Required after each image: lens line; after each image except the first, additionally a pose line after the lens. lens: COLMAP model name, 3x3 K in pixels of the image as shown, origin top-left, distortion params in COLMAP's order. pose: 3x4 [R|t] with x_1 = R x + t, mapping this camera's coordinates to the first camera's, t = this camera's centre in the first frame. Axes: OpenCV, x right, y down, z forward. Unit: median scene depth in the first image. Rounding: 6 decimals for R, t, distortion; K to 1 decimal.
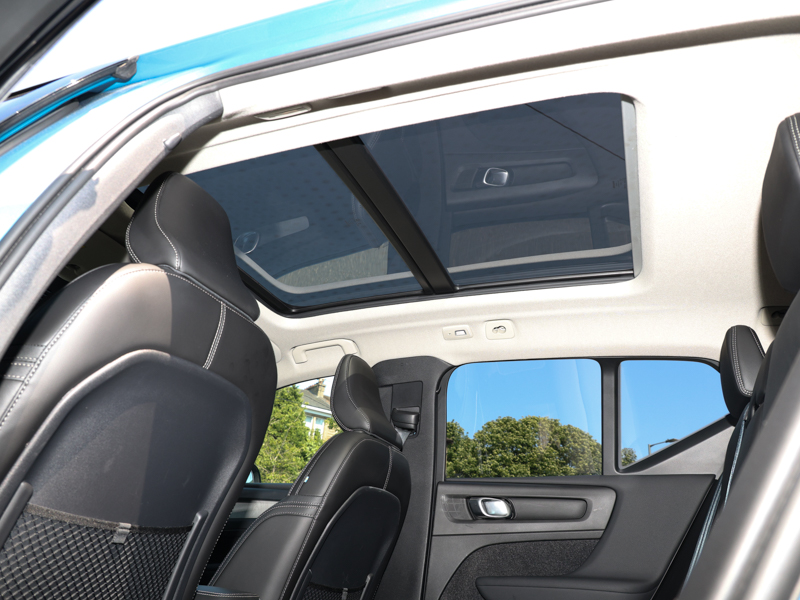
lens RADIAL K [[616.2, 0, 400.0], [0, 616.2, 300.0], [0, 0, 1]] dist [-0.000929, 0.005214]
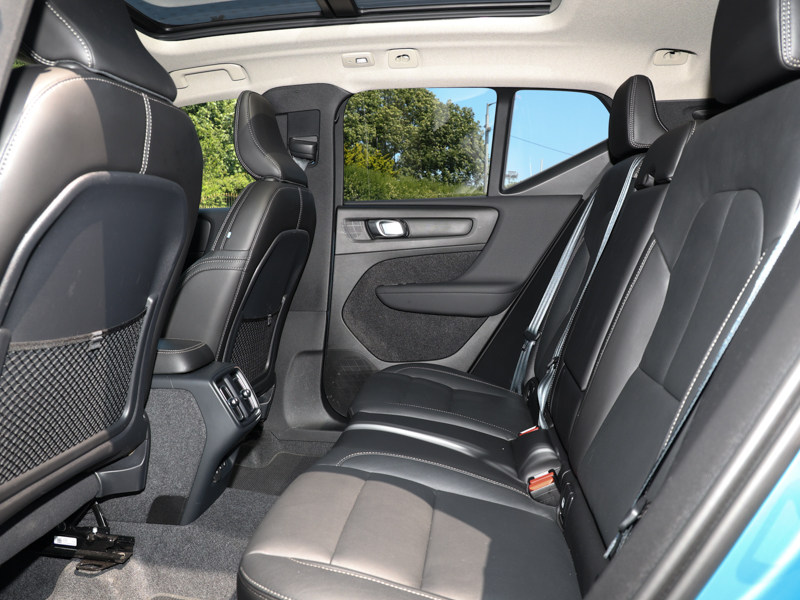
lens RADIAL K [[616.2, 0, 400.0], [0, 616.2, 300.0], [0, 0, 1]] dist [-0.000929, 0.005214]
pose [[0.969329, -0.094456, 0.226890, -0.092281], [-0.036882, 0.856832, 0.514275, -0.118437], [-0.242983, -0.506869, 0.827069, 0.024504]]
